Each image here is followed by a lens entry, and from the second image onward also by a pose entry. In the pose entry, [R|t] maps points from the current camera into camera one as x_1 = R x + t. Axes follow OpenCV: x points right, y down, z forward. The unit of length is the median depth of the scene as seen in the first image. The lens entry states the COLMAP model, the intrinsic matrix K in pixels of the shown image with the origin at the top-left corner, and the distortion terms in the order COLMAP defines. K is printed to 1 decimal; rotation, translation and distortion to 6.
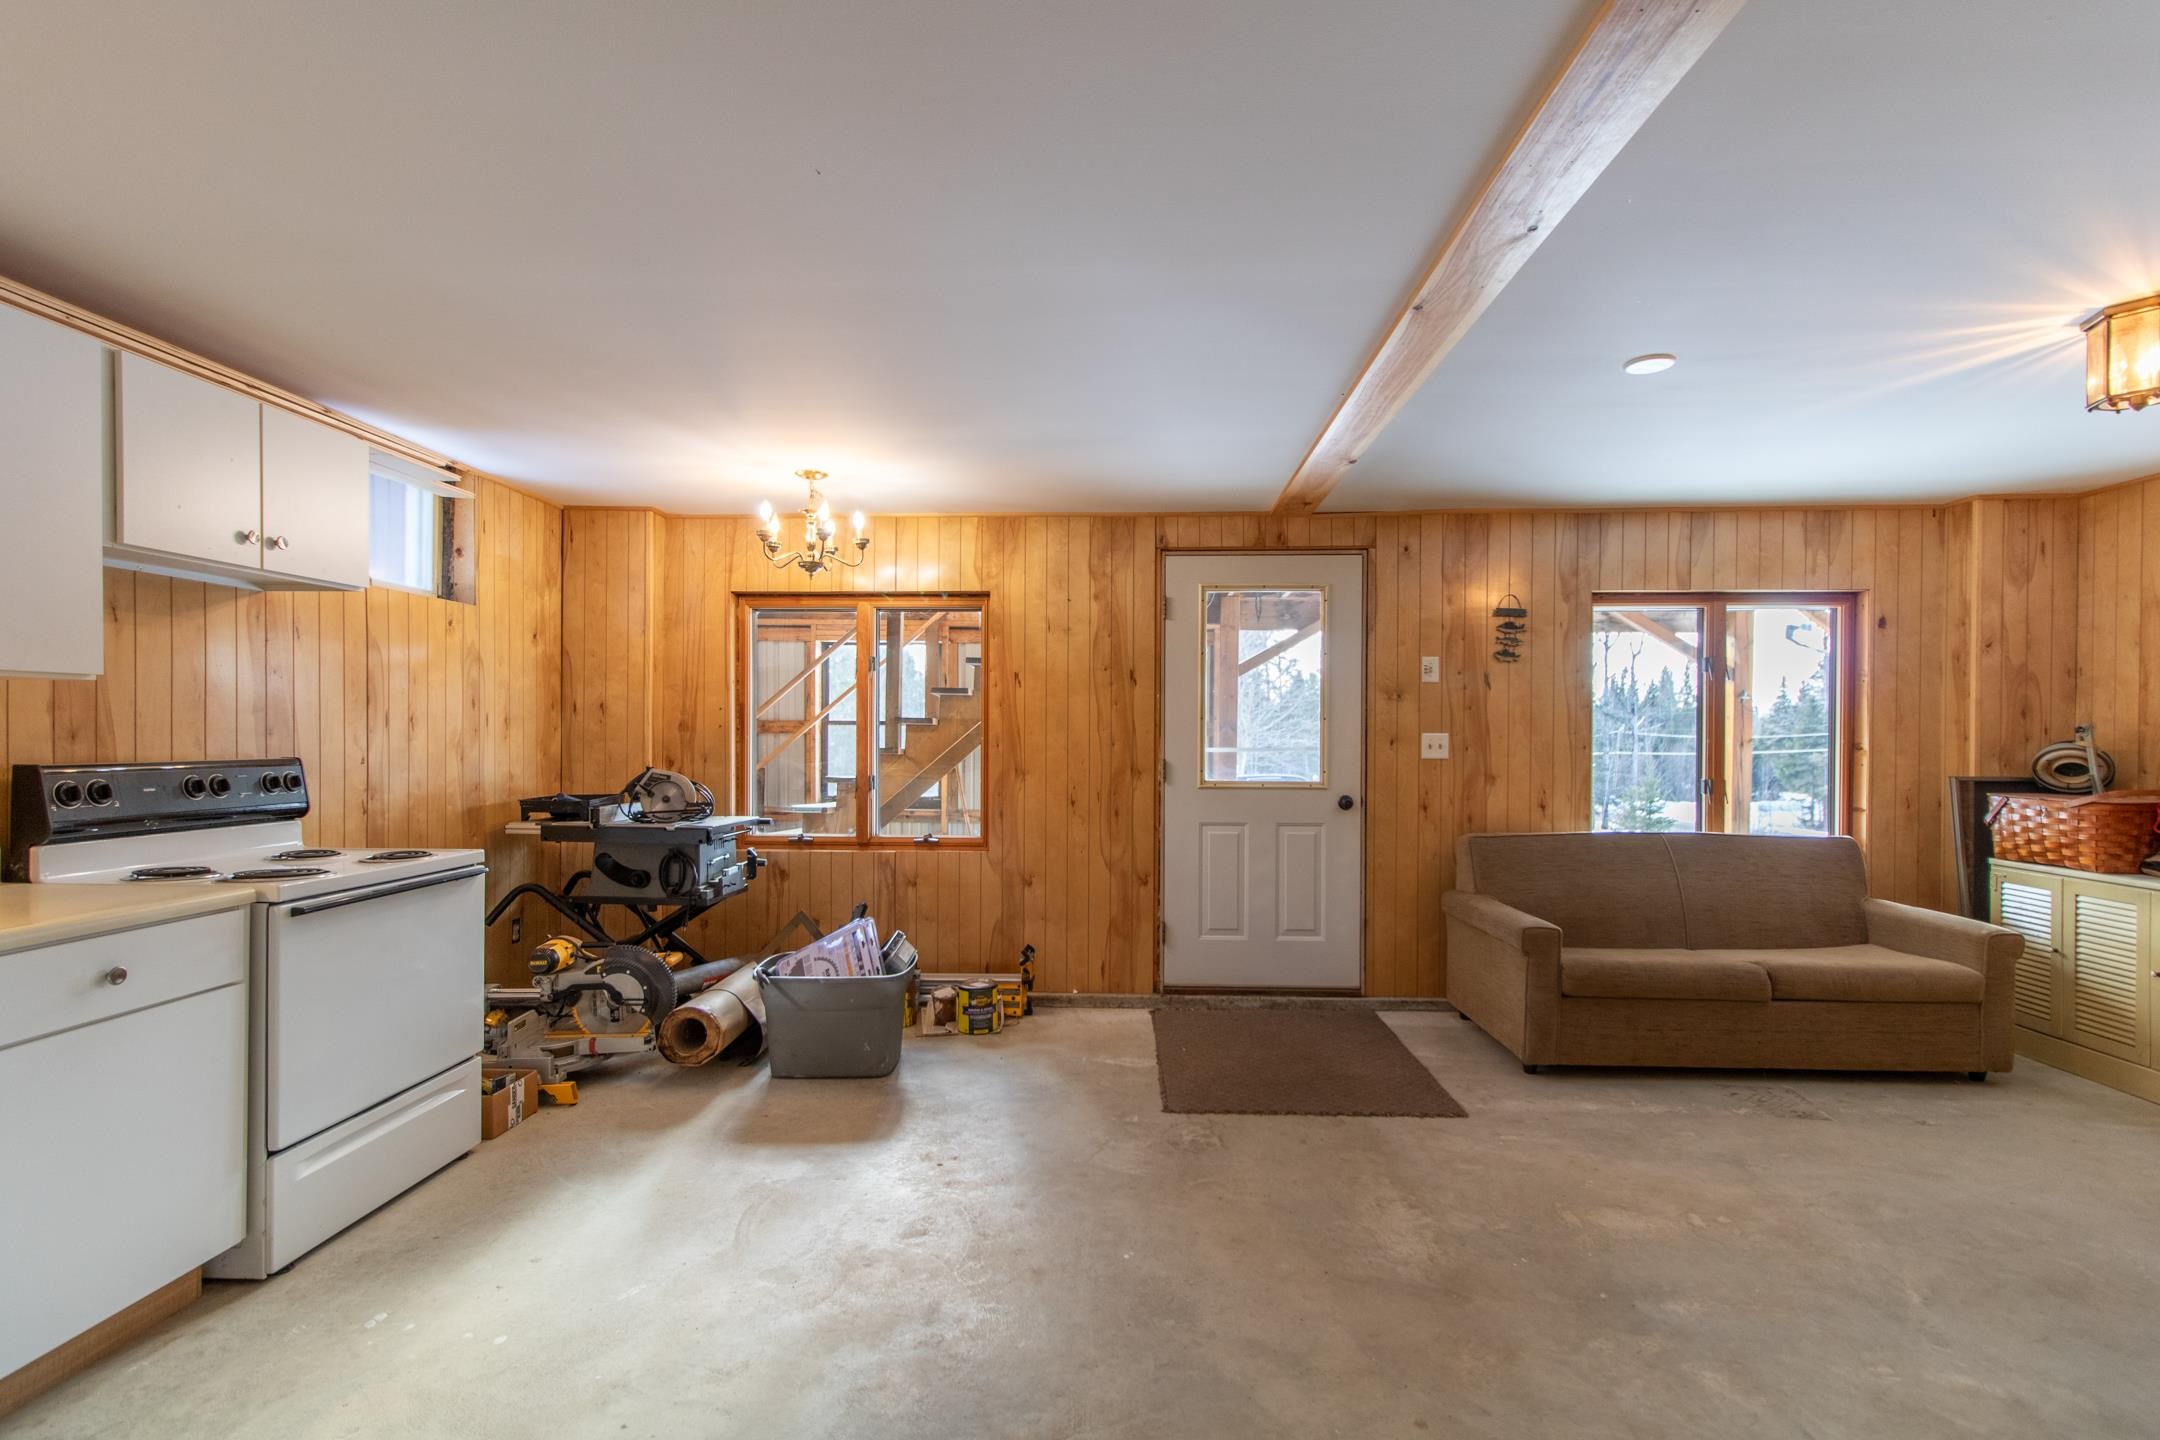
lens RADIAL K [[1023.2, 0, 1048.7], [0, 1023.2, 743.7], [0, 0, 1]] dist [0.003294, 0.000434]
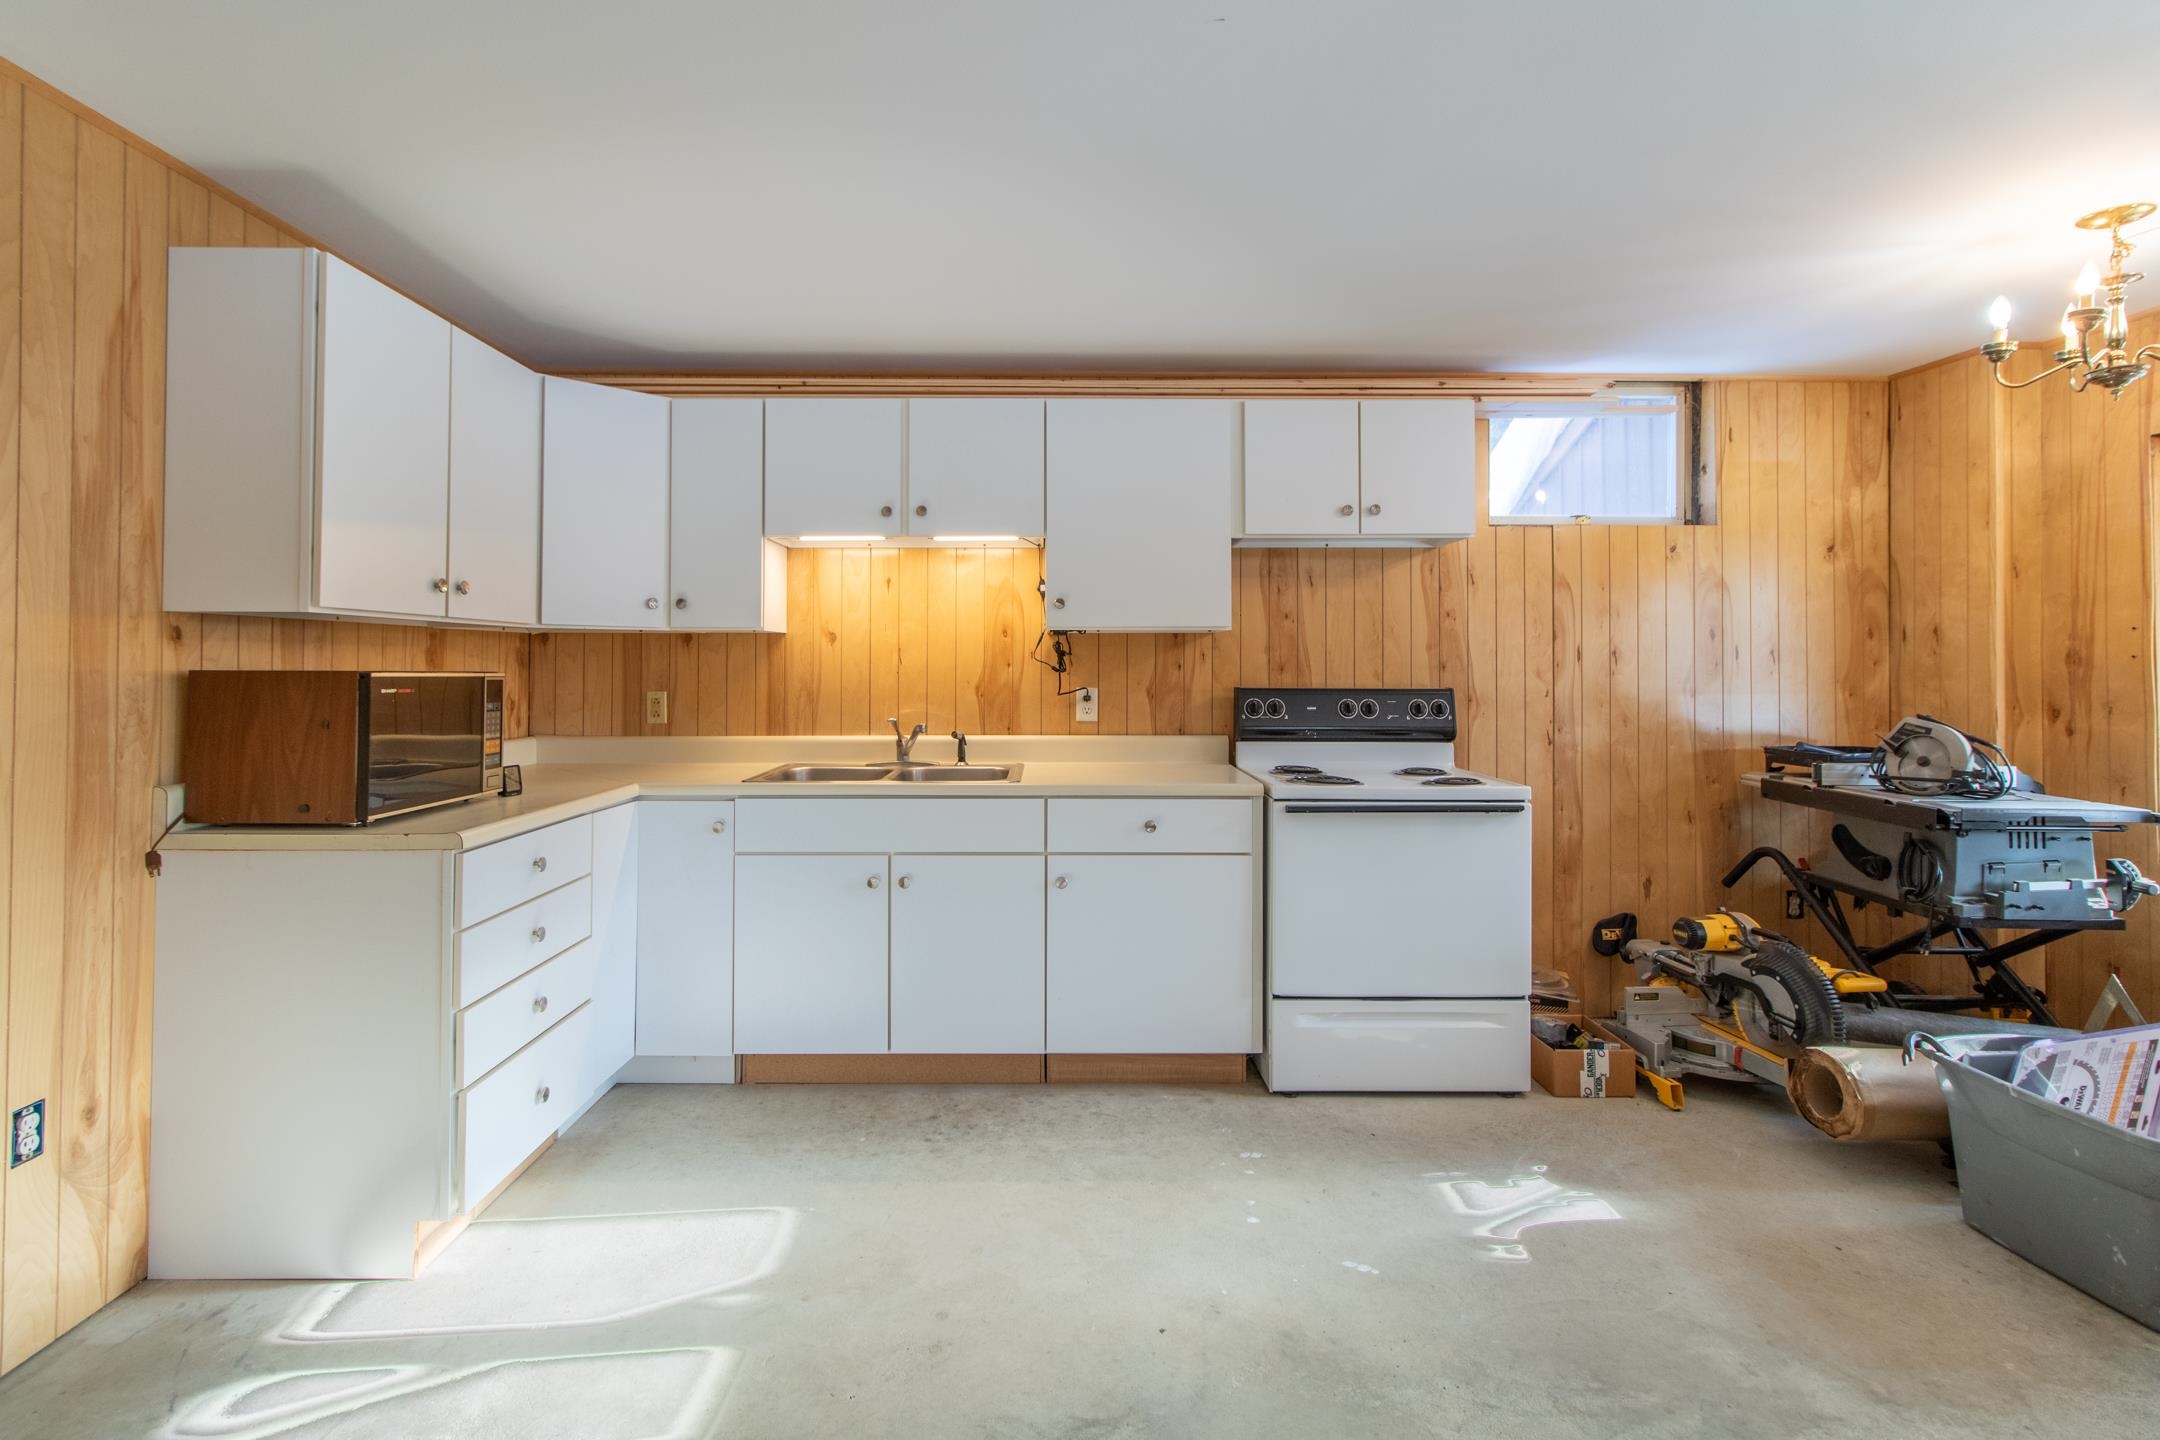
lens RADIAL K [[1003.2, 0, 1056.6], [0, 1003.2, 648.5], [0, 0, 1]] dist [0.001562, -0.000132]
pose [[0.083486, -0.018151, -0.996344, 0.280588], [-0.012985, 0.999729, -0.019301, -0.002708], [0.996424, 0.014549, 0.083227, 0.369940]]
